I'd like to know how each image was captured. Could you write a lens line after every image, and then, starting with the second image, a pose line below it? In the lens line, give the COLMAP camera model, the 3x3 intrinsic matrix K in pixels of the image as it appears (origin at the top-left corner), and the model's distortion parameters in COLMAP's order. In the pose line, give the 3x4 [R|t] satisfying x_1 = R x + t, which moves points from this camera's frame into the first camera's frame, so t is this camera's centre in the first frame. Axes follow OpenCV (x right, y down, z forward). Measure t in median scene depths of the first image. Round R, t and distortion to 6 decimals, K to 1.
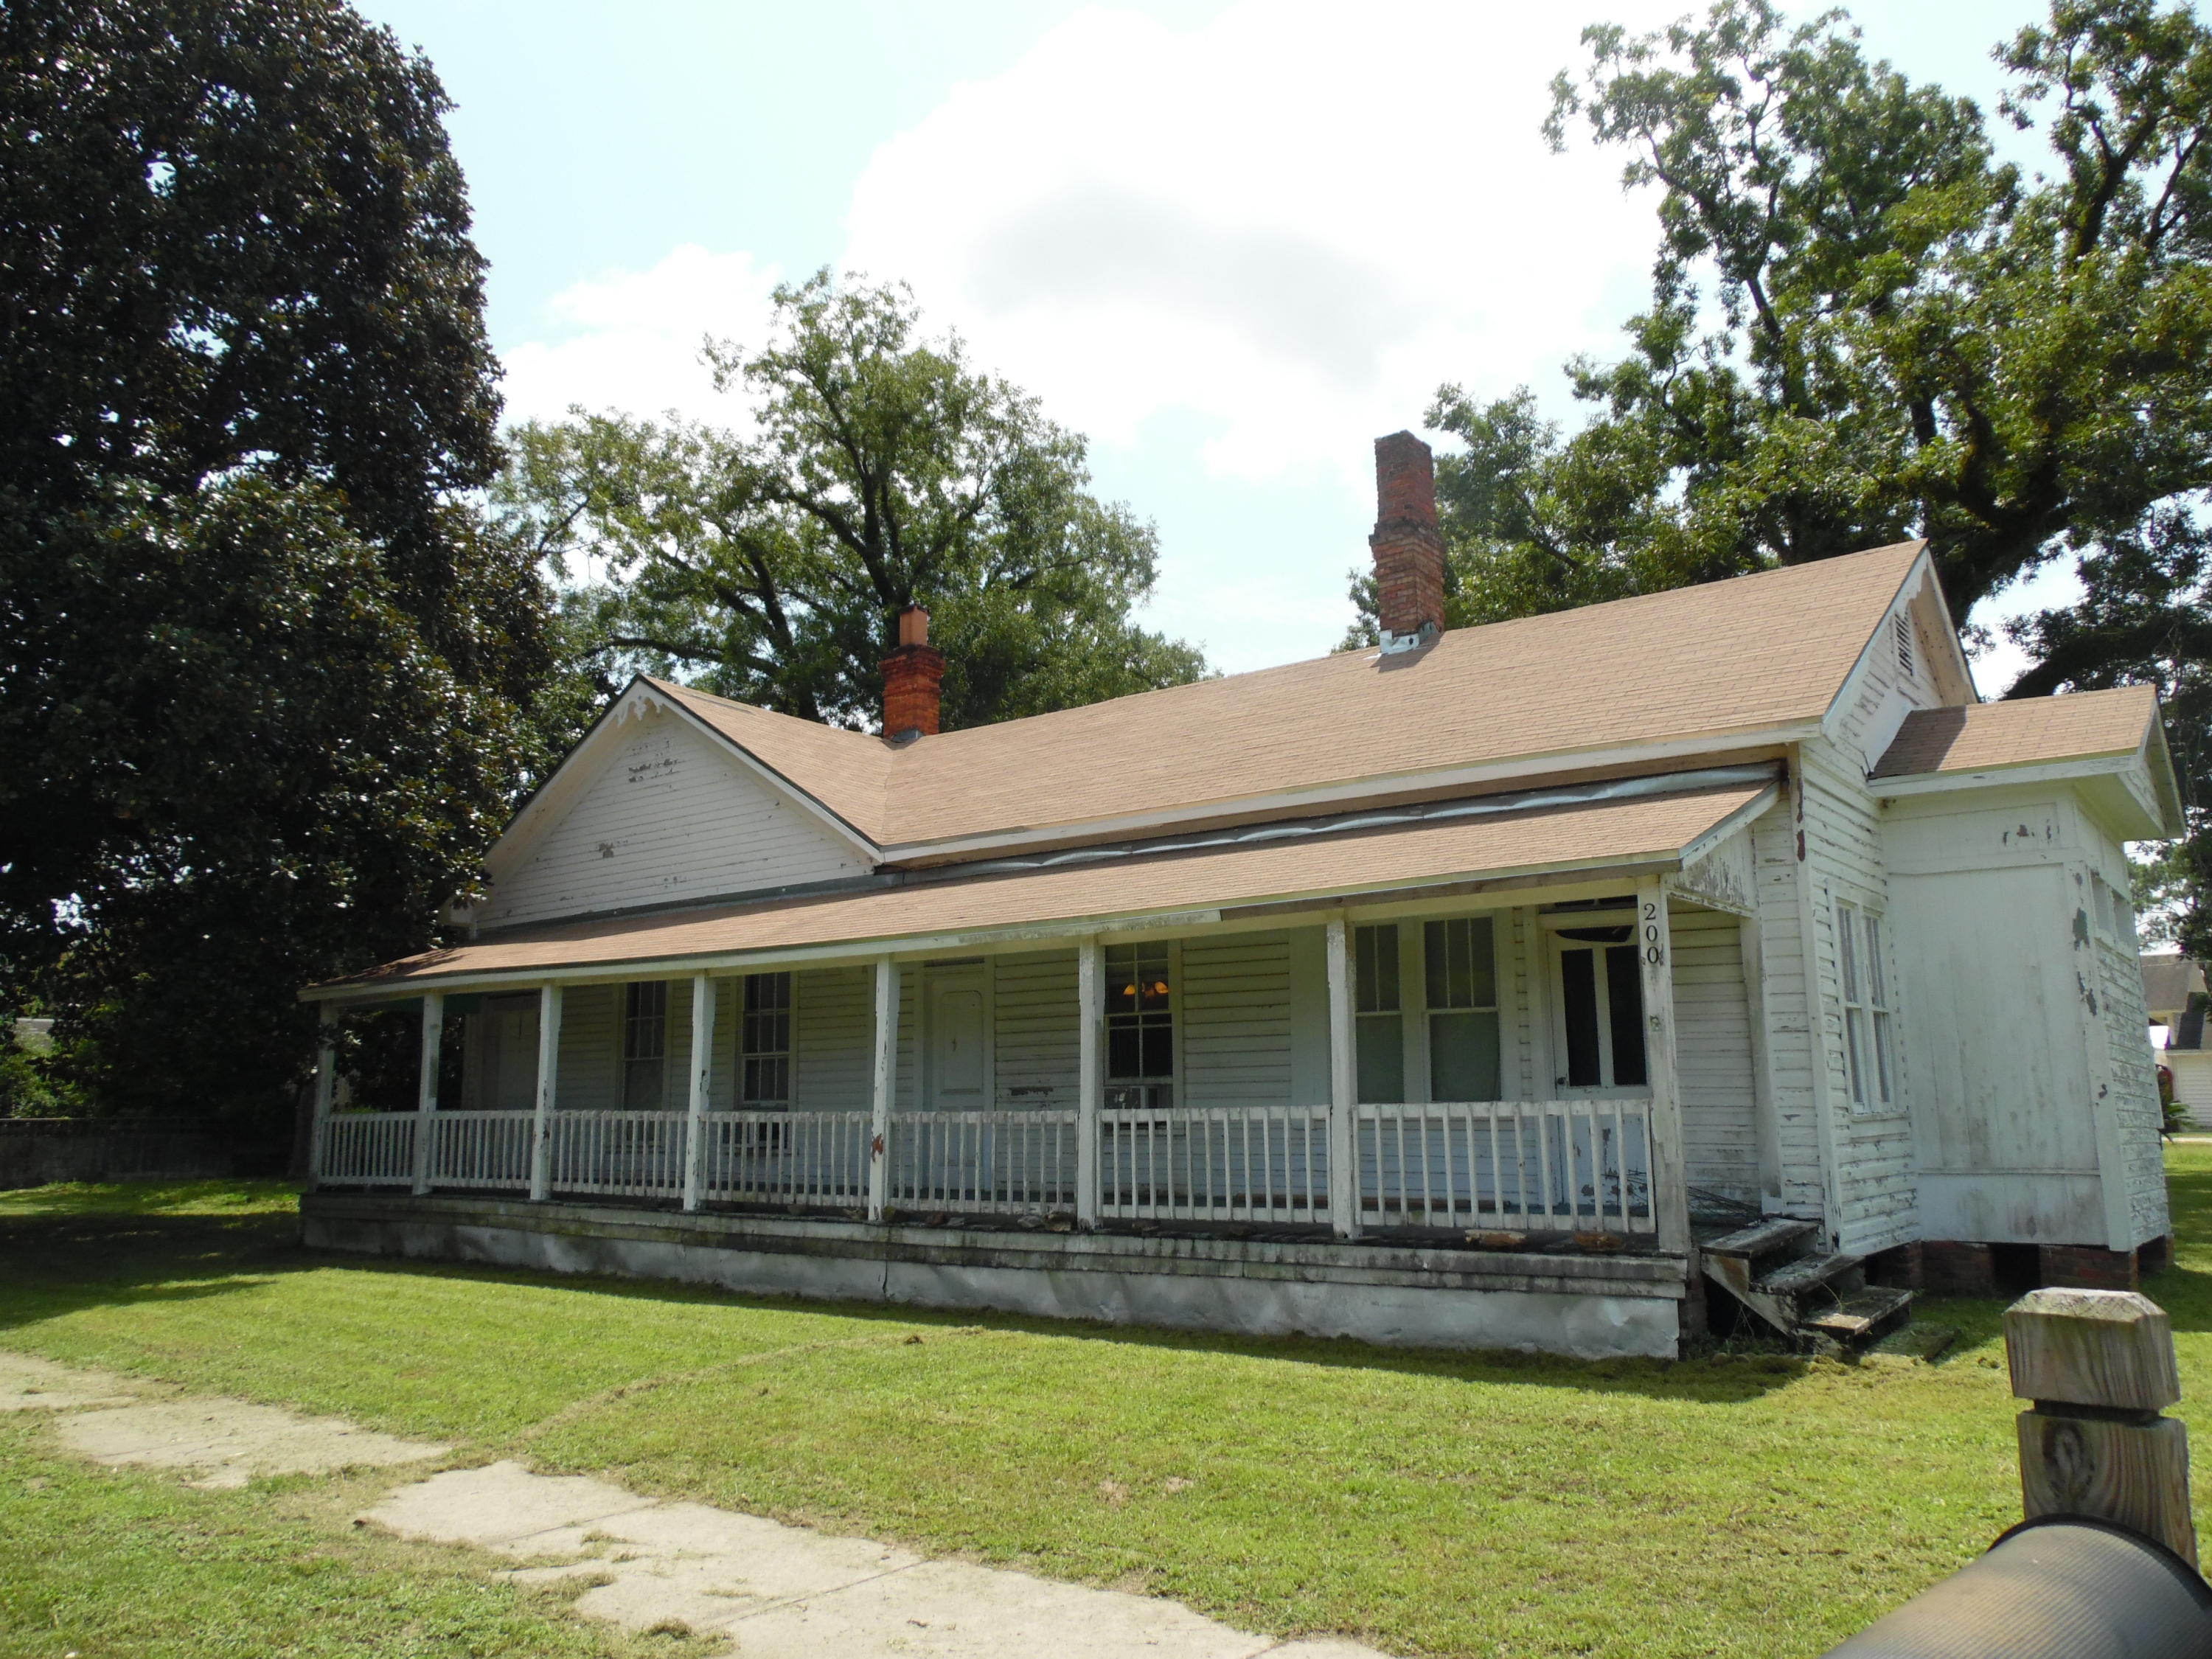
lens RADIAL K [[1645.7, 0, 1110.6], [0, 1645.7, 825.6], [0, 0, 1]] dist [-0.041198, 0.097008]
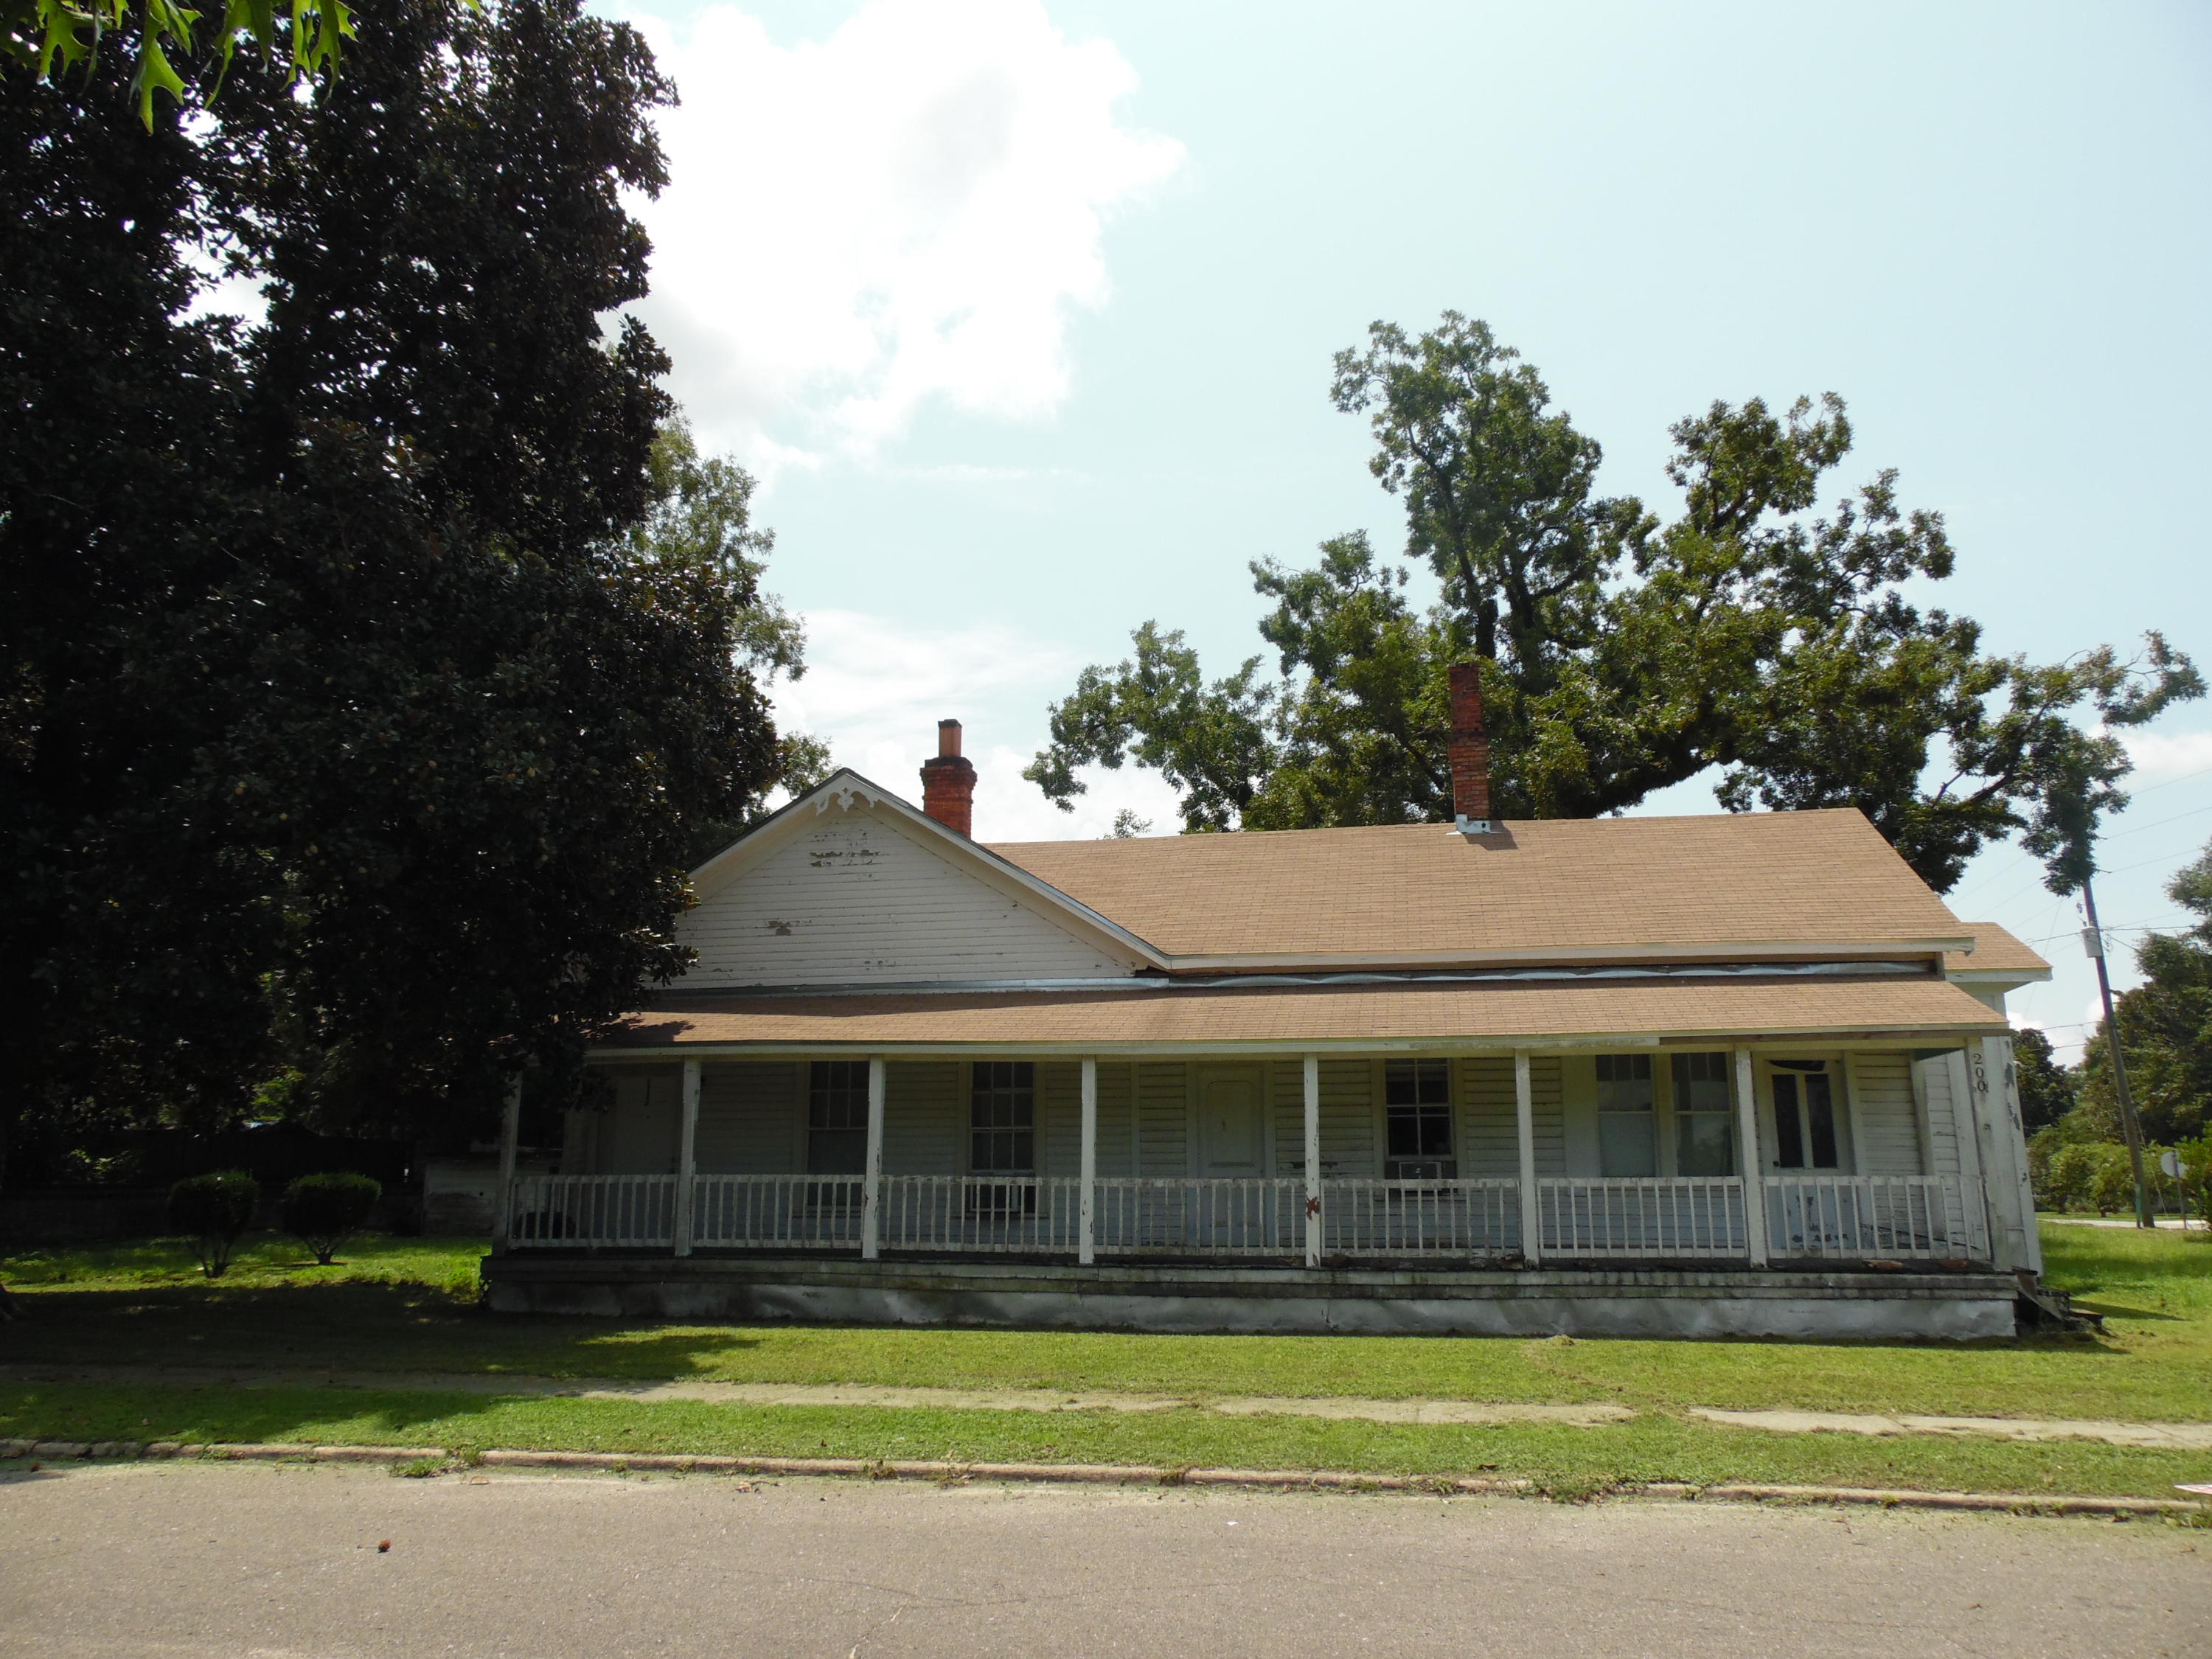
lens RADIAL K [[1645.7, 0, 1110.6], [0, 1645.7, 825.6], [0, 0, 1]] dist [-0.041198, 0.097008]
pose [[0.893139, 0.108912, 0.436395, -0.892745], [-0.086427, 0.993716, -0.071119, 0.009818], [-0.441398, 0.025803, 0.896940, -0.061594]]
